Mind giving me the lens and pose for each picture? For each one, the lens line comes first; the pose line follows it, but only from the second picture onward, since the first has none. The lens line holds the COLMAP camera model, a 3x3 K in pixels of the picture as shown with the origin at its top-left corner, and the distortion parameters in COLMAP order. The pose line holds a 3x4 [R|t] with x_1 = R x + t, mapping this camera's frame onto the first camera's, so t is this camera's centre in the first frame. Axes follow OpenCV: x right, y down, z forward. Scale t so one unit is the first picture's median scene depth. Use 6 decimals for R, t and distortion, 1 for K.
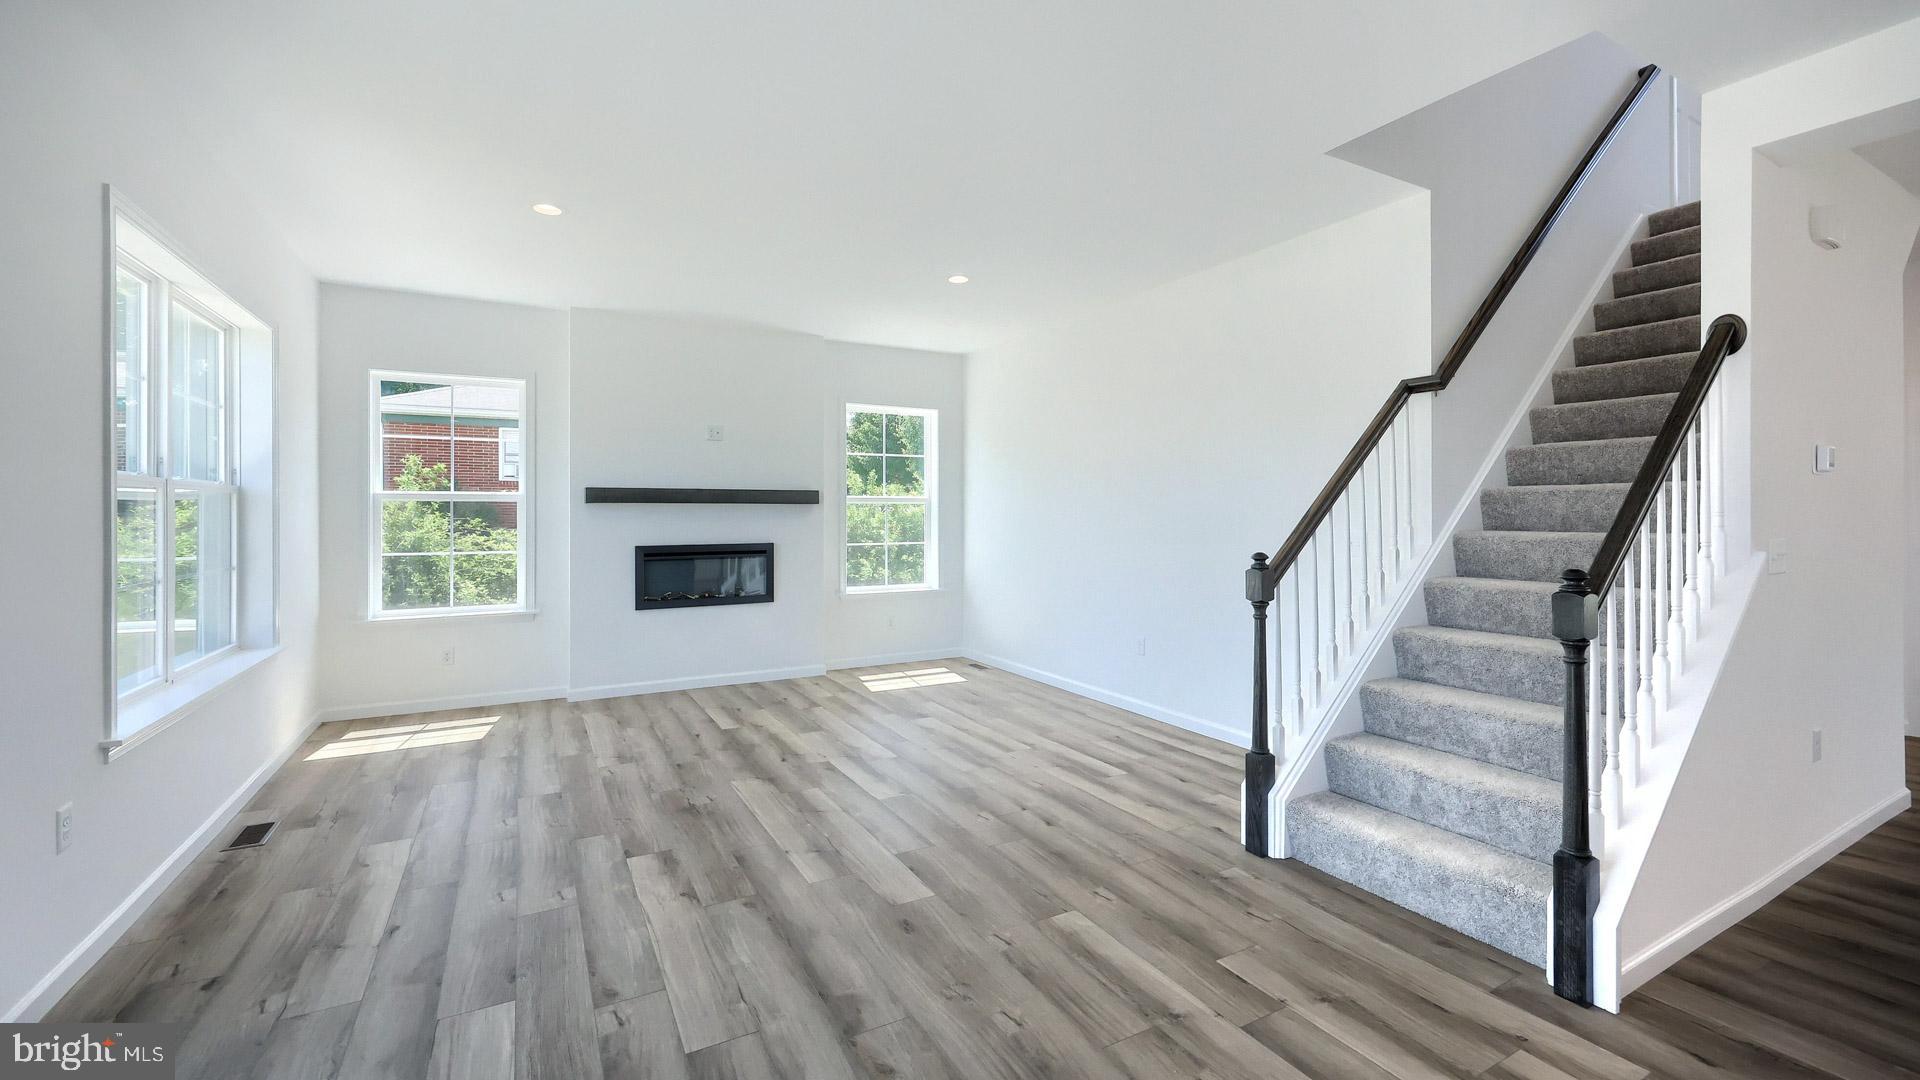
lens RADIAL K [[781.4, 0, 947.7], [0, 781.4, 520.4], [0, 0, 1]] dist [0.000236, 0.000038]
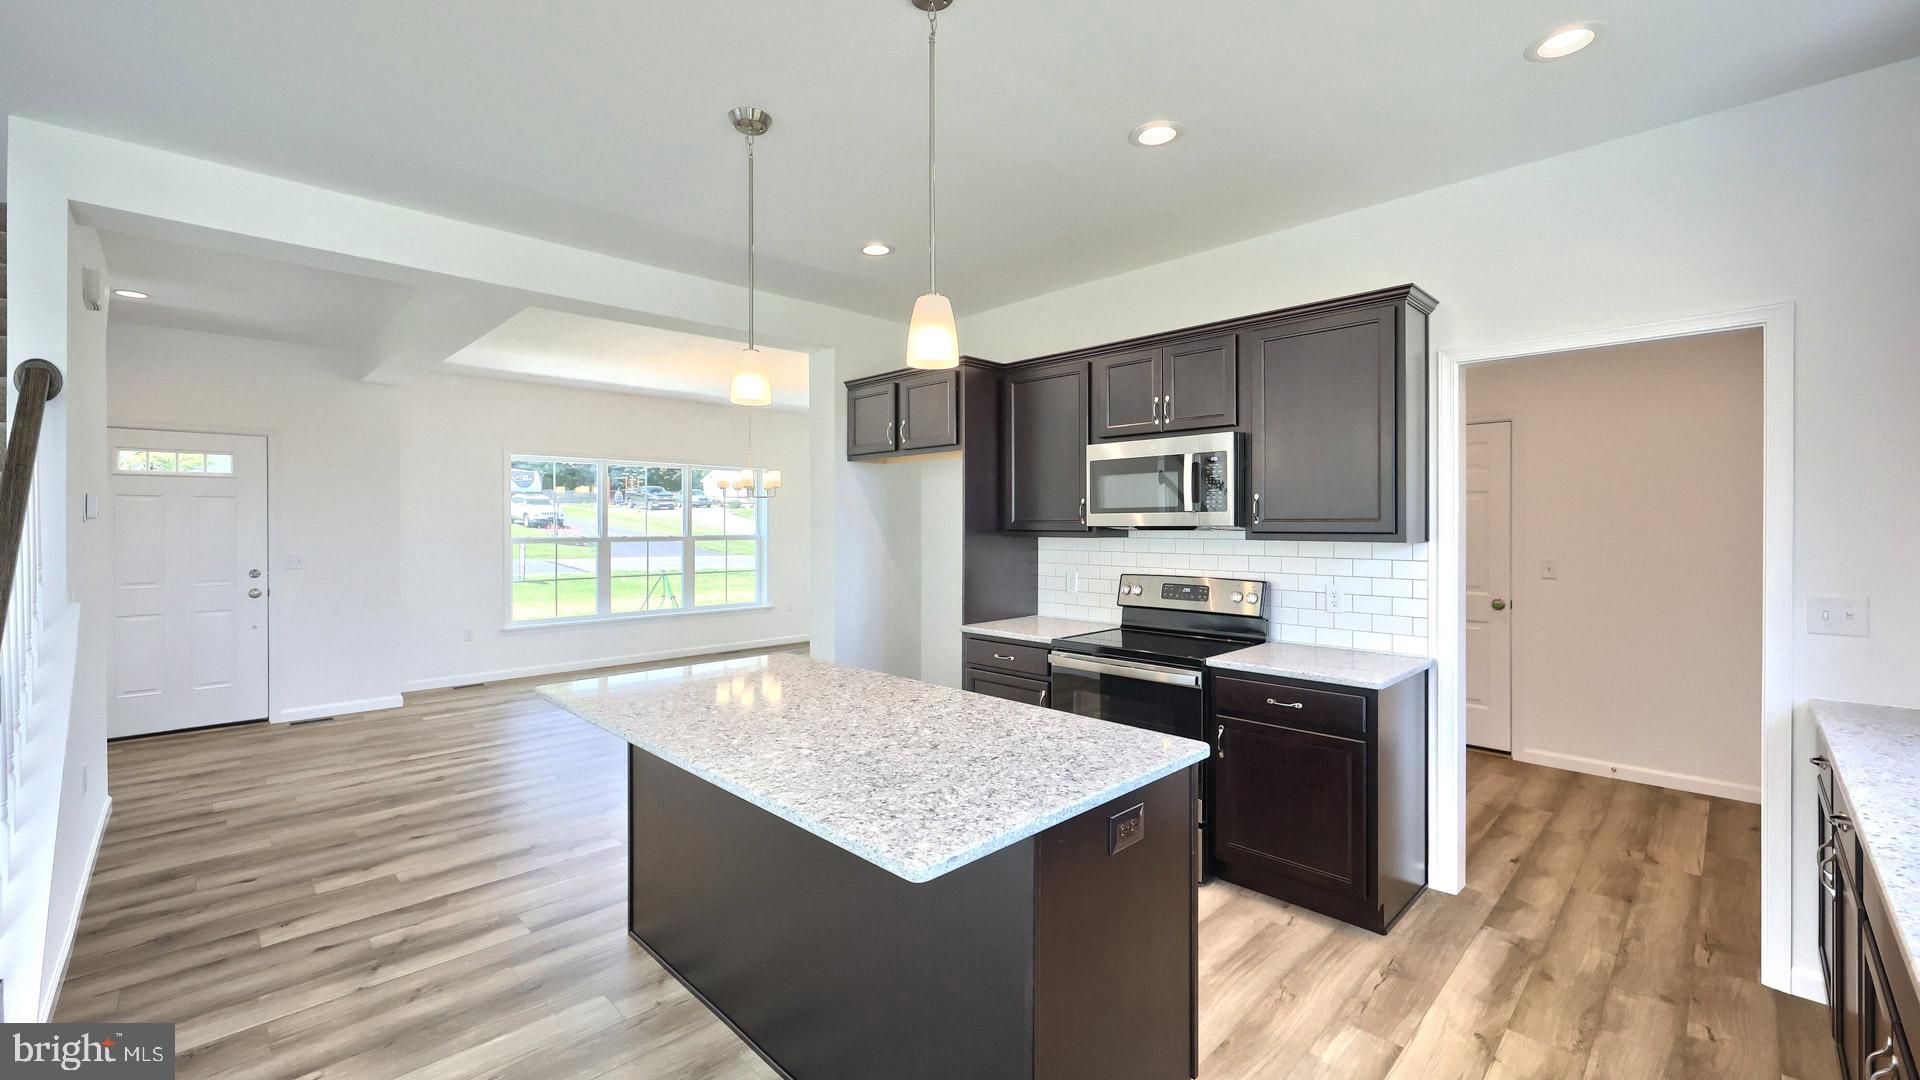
lens RADIAL K [[781.4, 0, 947.7], [0, 781.4, 520.4], [0, 0, 1]] dist [0.000236, 0.000038]
pose [[-0.267970, 0.004378, 0.963417, -0.160087], [0.008266, 0.999963, -0.002244, -0.035692], [-0.963392, 0.007362, -0.267996, 0.122710]]
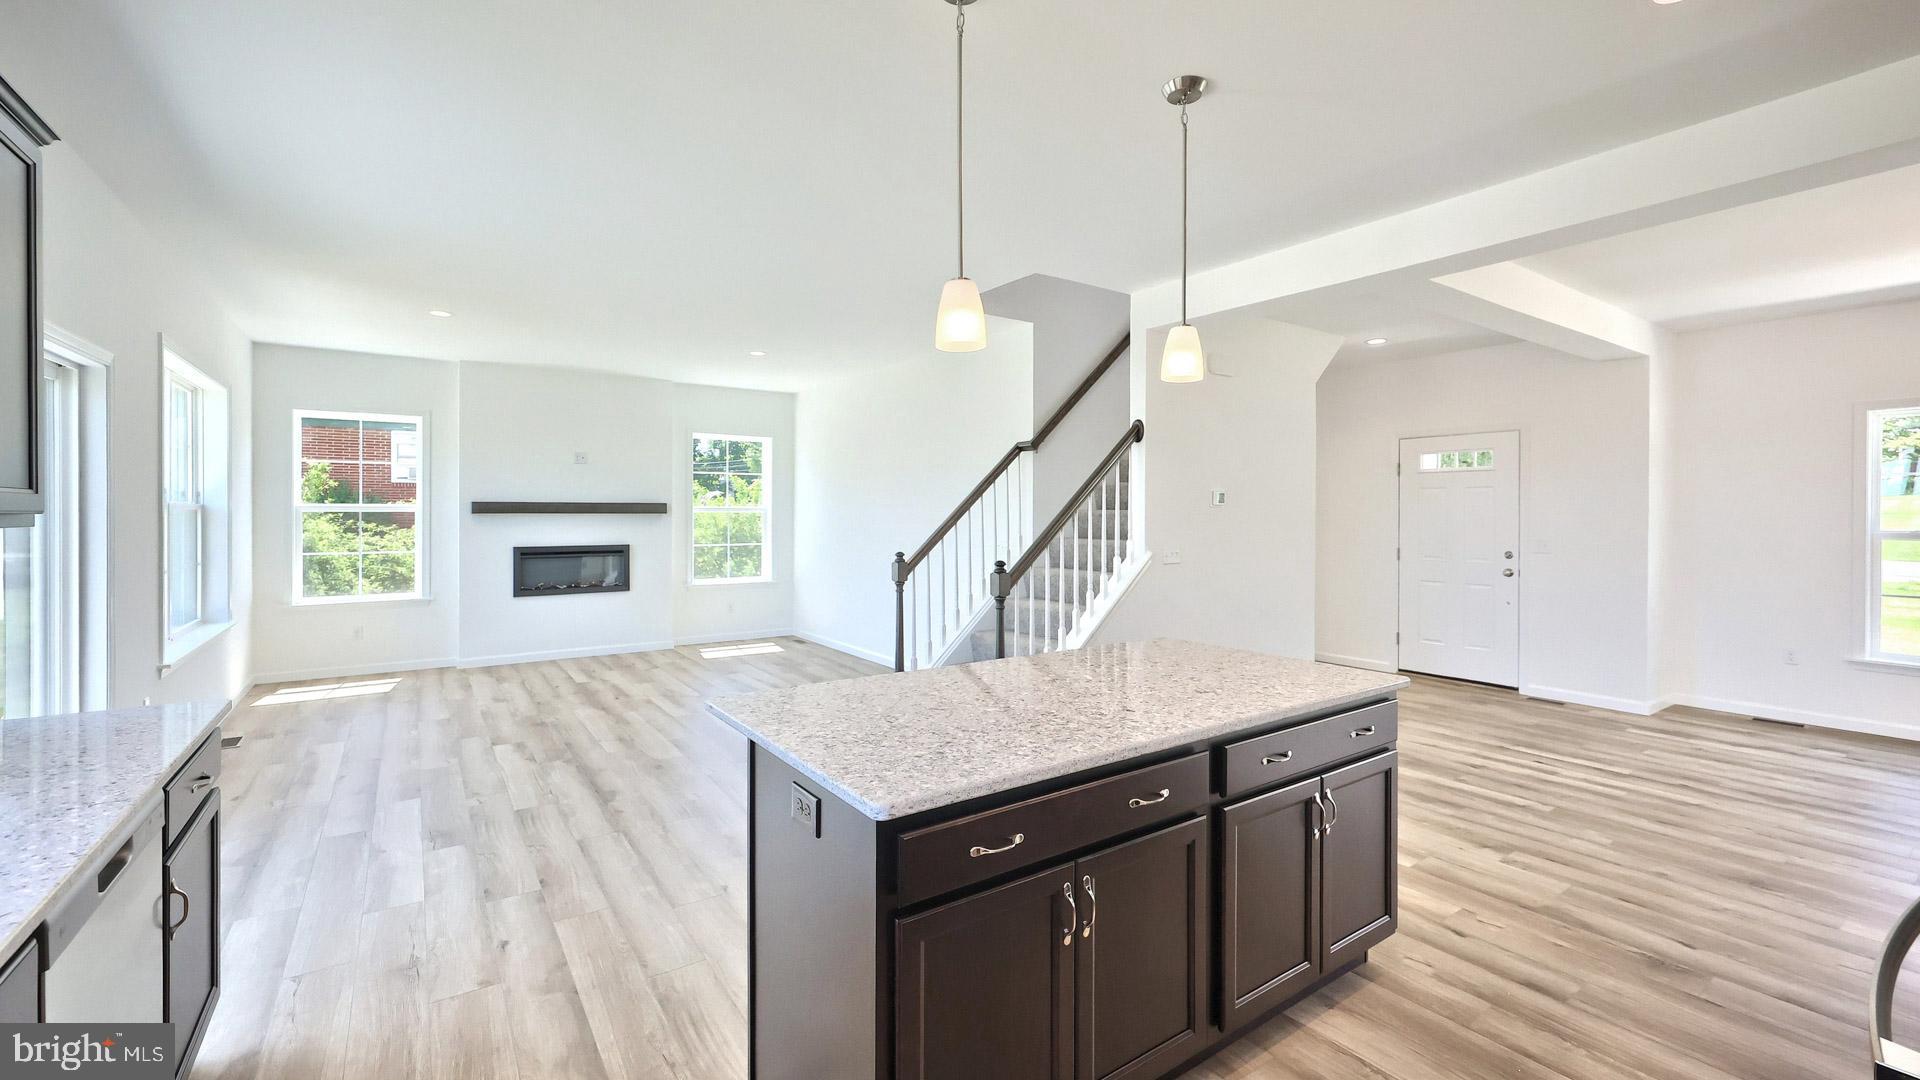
lens RADIAL K [[781.4, 0, 947.7], [0, 781.4, 520.4], [0, 0, 1]] dist [0.000236, 0.000038]
pose [[0.994841, 0.002474, 0.101417, 0.266930], [-0.002636, 0.999995, 0.001460, -0.021878], [-0.101413, -0.001720, 0.994843, -0.517304]]
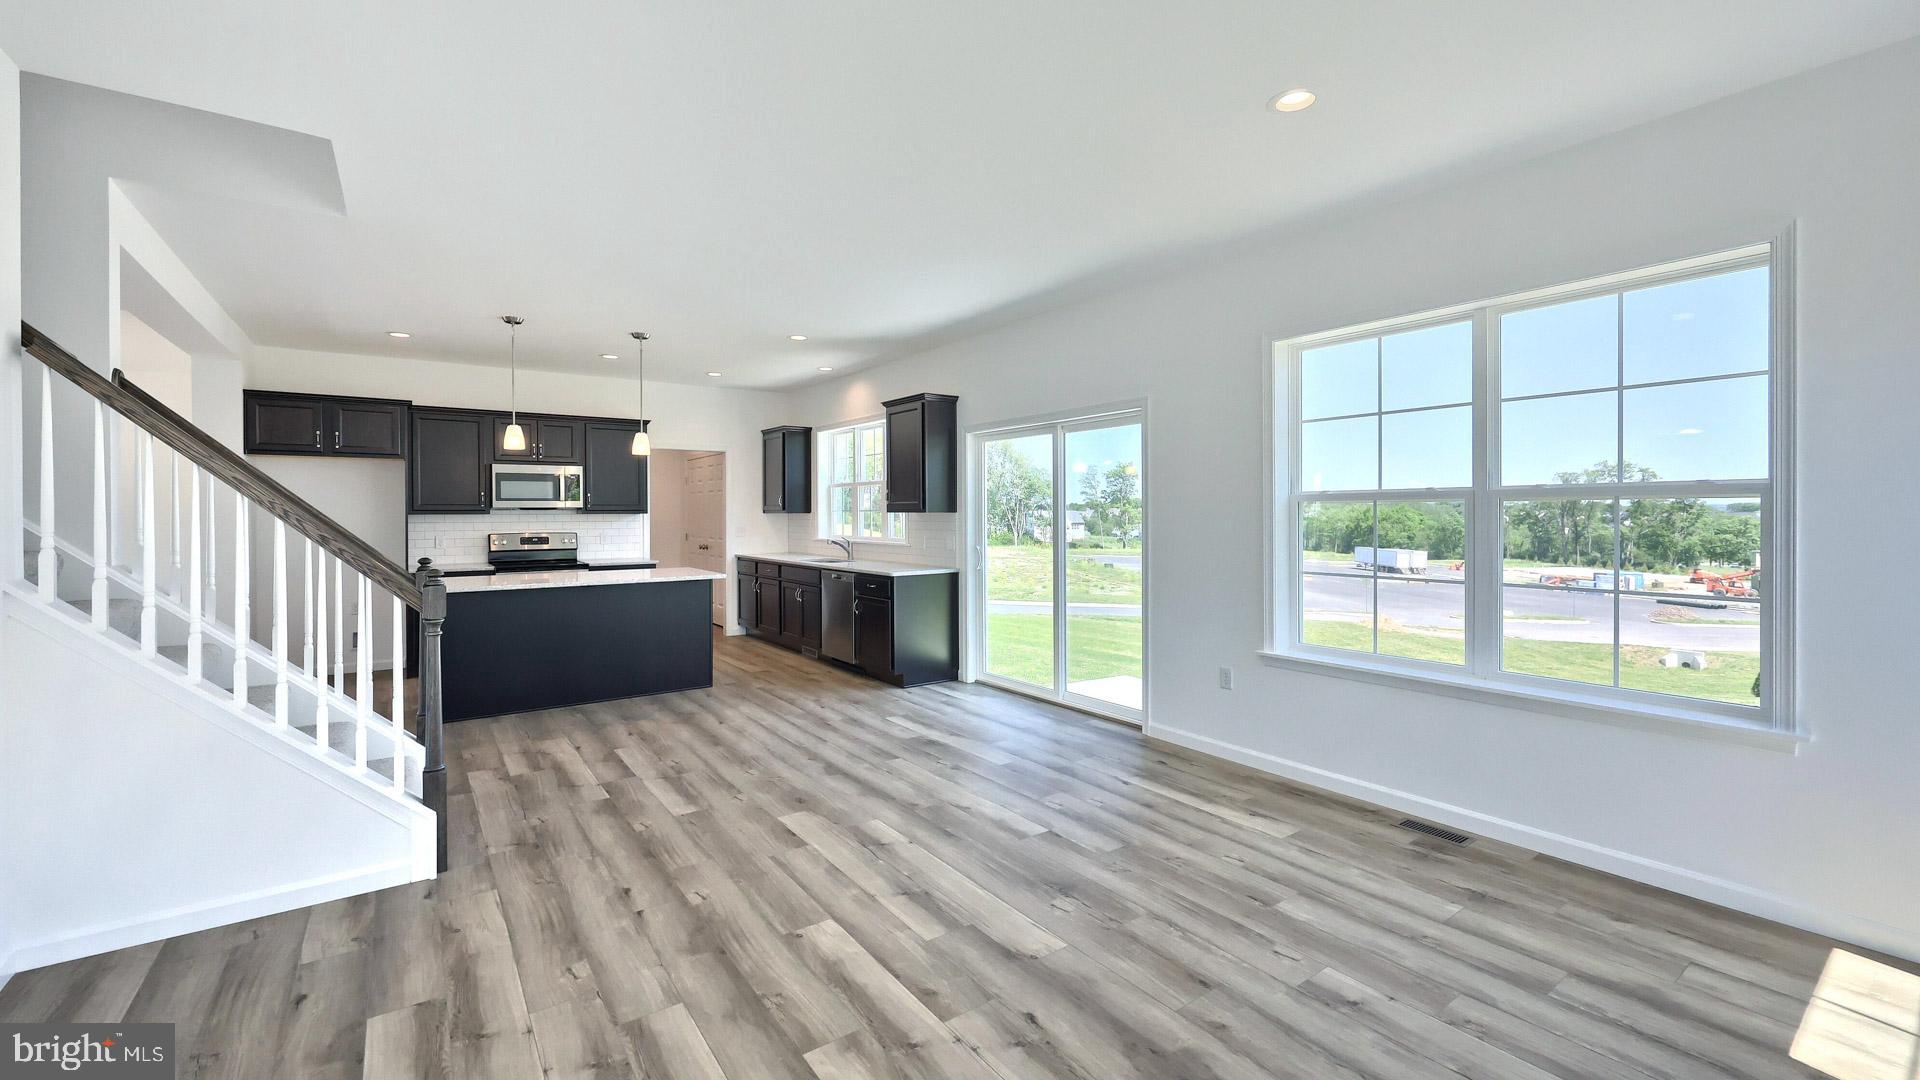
lens RADIAL K [[781.4, 0, 947.7], [0, 781.4, 520.4], [0, 0, 1]] dist [0.000236, 0.000038]
pose [[-0.993701, 0.005035, -0.111950, -0.109852], [0.003130, 0.999847, 0.017190, -0.027490], [0.112020, 0.016731, -0.993565, 1.632783]]
